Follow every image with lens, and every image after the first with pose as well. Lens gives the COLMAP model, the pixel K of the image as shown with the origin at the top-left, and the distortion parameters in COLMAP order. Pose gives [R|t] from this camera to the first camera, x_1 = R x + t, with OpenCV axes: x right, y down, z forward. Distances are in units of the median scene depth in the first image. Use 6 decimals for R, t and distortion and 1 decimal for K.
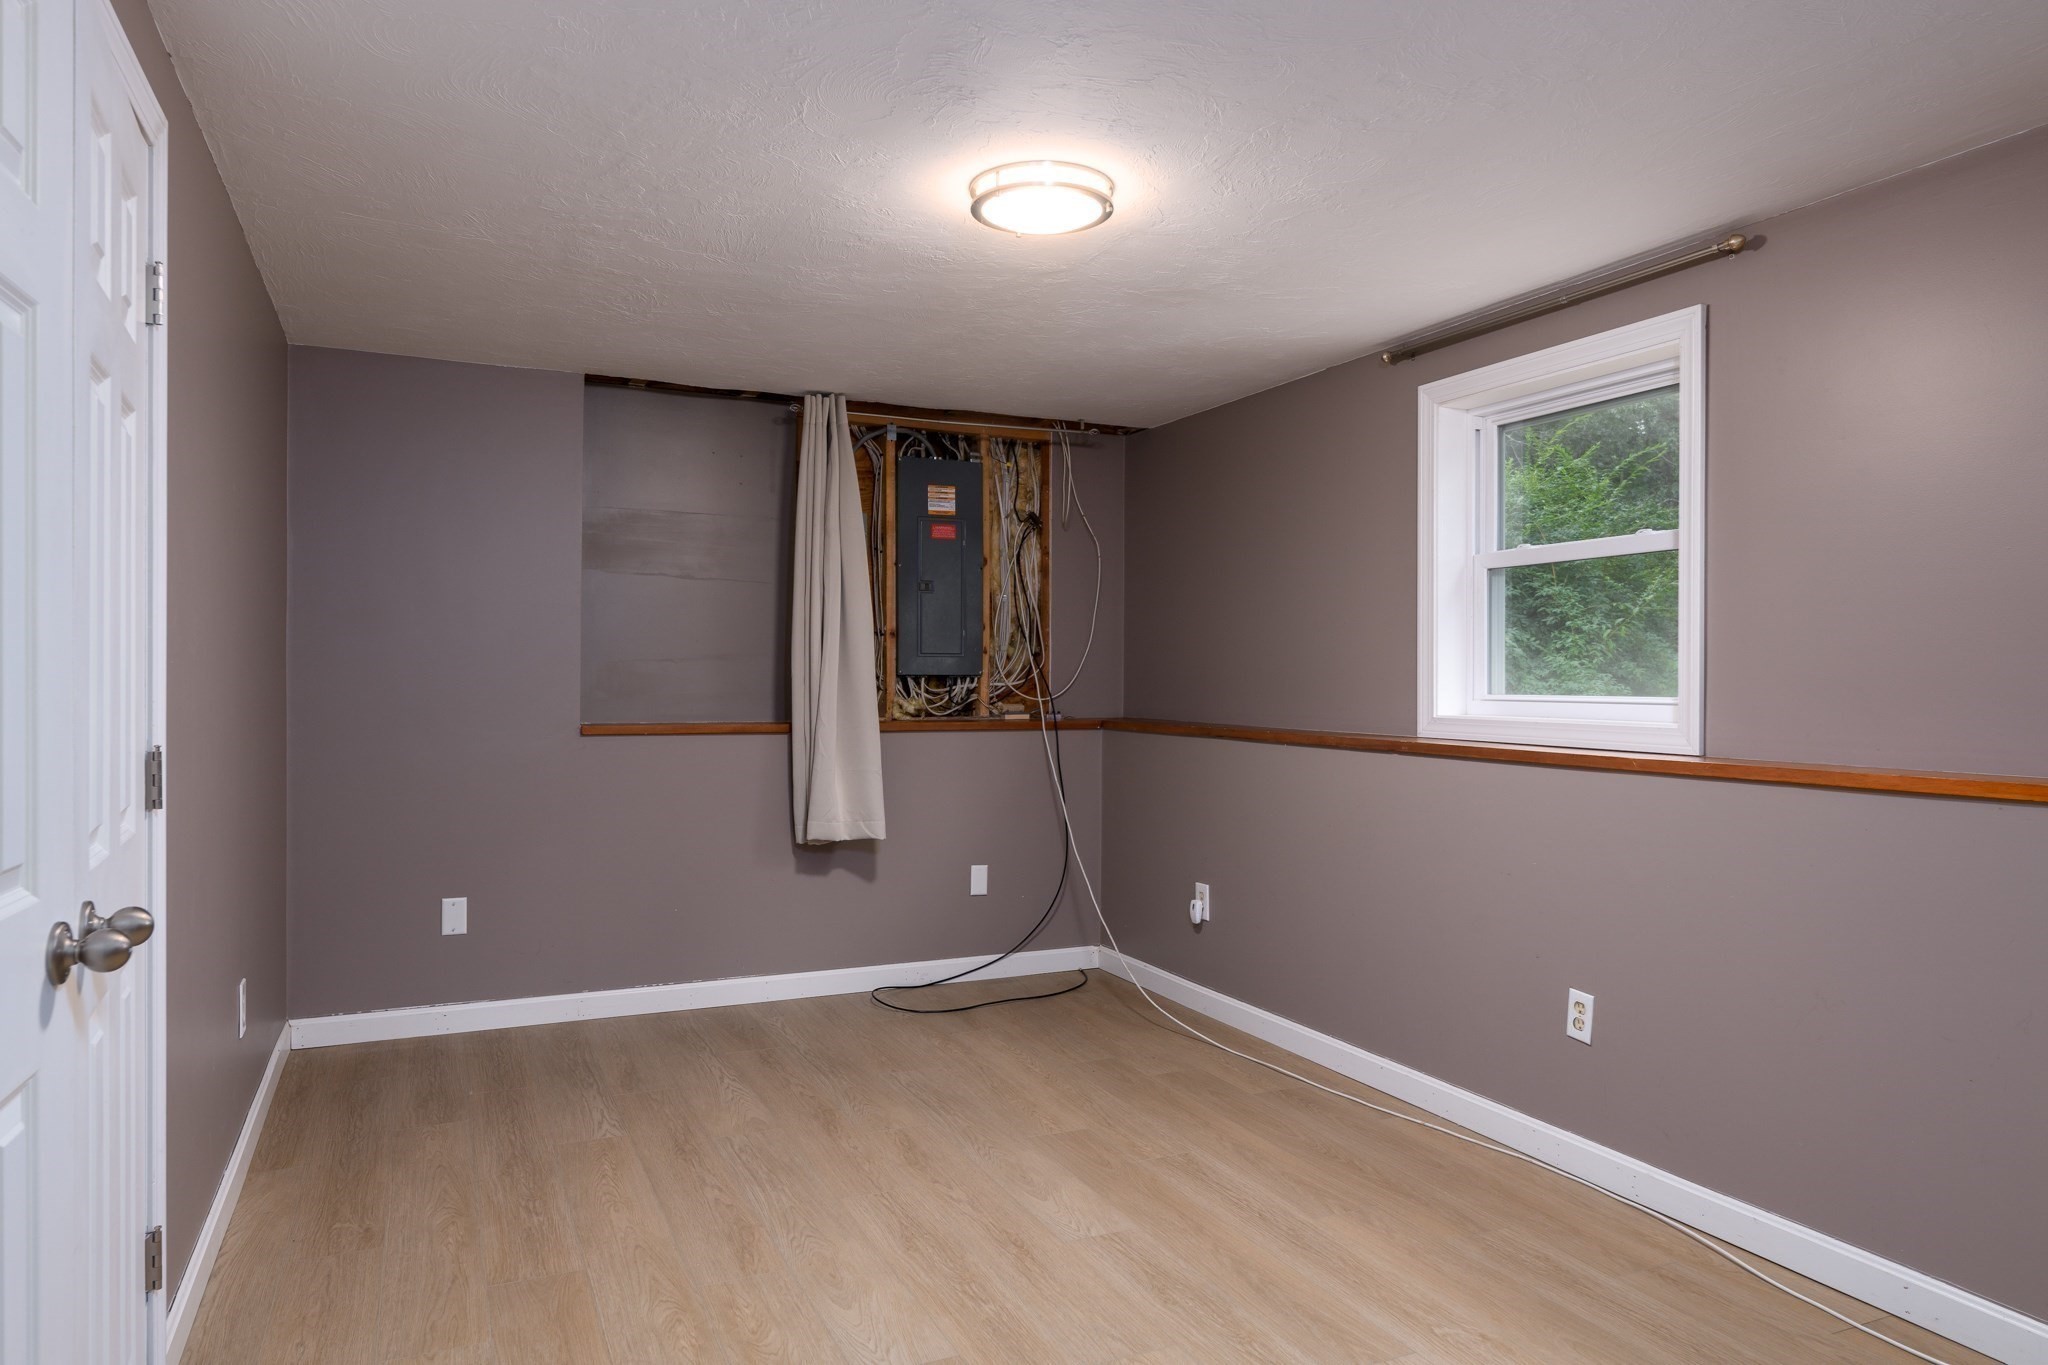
lens RADIAL K [[1331.1, 0, 1024.3], [0, 1331.1, 679.3], [0, 0, 1]] dist [-0.001744, -0.000263]
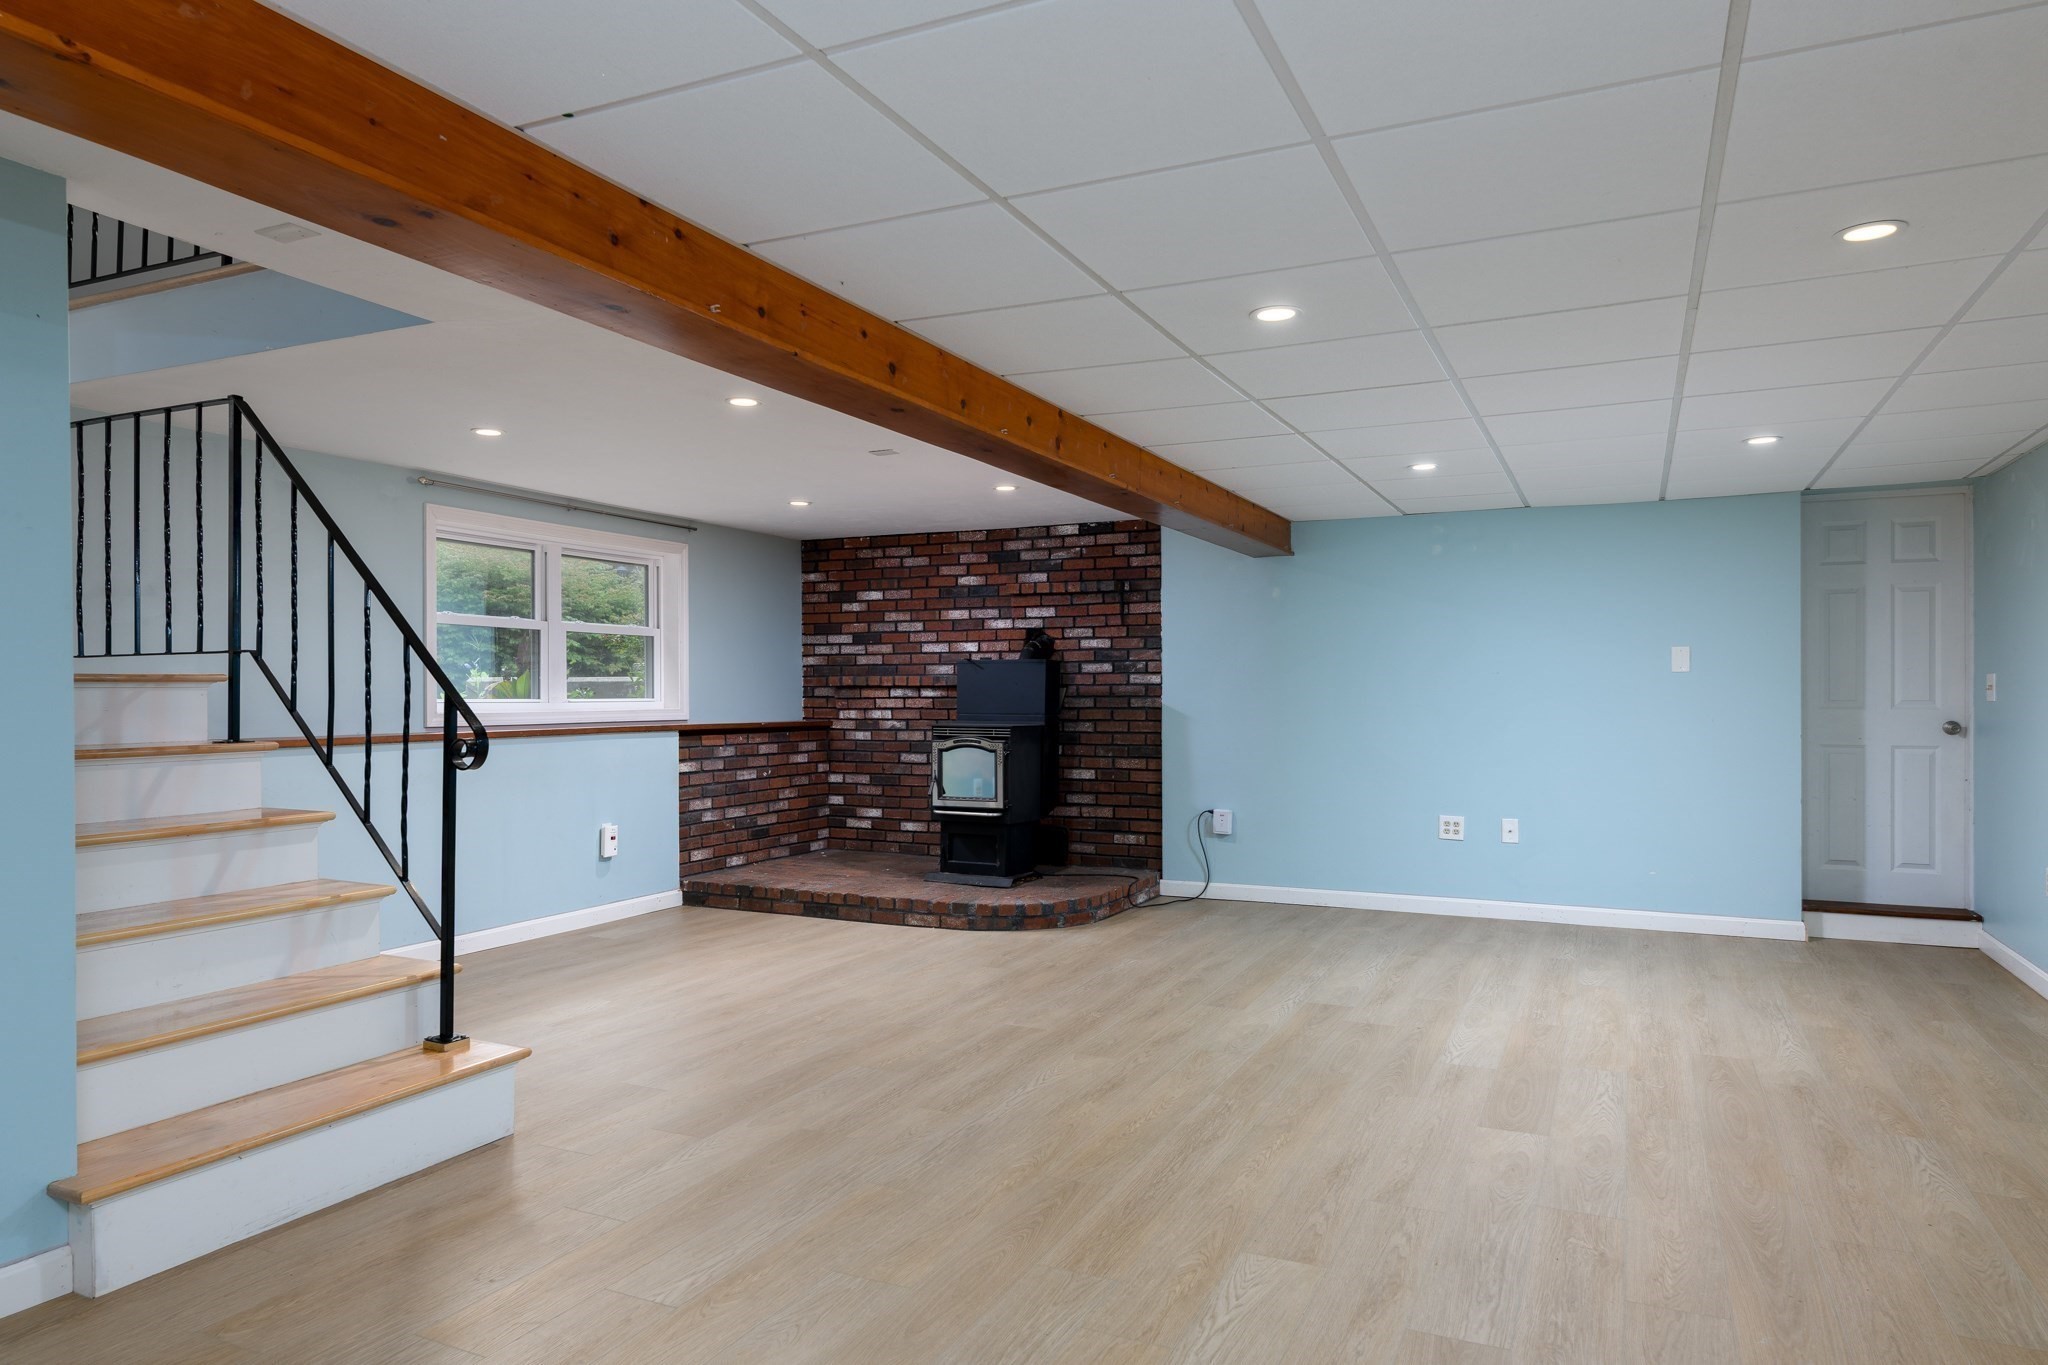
lens RADIAL K [[1284.1, 0, 1021.7], [0, 1284.1, 680.4], [0, 0, 1]] dist [-0.006741, 0.000758]
pose [[-0.651448, 0.006519, 0.758666, -0.773967], [0.004262, 0.999979, -0.004932, -0.004486], [-0.758682, 0.000020, -0.651462, 1.808313]]
